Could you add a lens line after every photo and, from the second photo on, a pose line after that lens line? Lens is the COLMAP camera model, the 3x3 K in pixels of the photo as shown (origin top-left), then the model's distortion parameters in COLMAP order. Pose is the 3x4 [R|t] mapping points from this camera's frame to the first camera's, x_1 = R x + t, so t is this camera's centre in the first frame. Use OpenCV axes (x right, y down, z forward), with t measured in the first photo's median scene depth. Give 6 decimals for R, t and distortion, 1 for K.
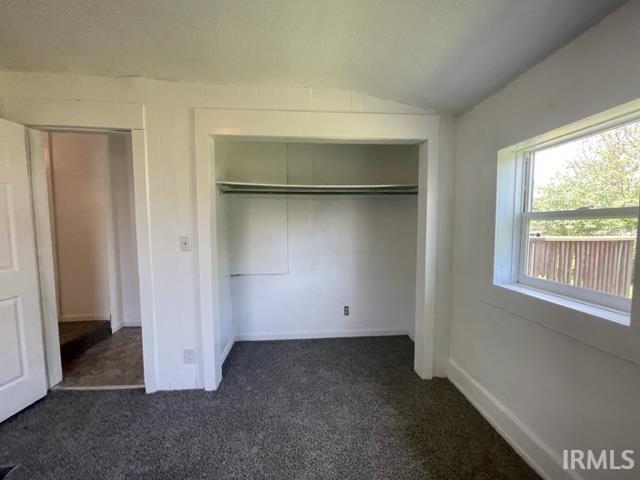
lens RADIAL K [[255.6, 0, 318.4], [0, 255.6, 241.1], [0, 0, 1]] dist [-0.000192, -0.000036]
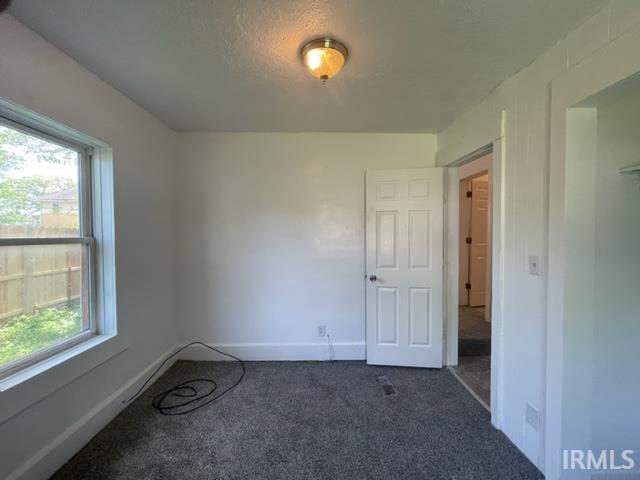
lens RADIAL K [[262.2, 0, 322.4], [0, 262.2, 240.3], [0, 0, 1]] dist [-0.003209, -0.000268]
pose [[-0.047955, 0.019862, -0.998652, 0.292332], [-0.068488, 0.997384, 0.023126, -0.040061], [0.996499, 0.069505, -0.046469, 0.412282]]
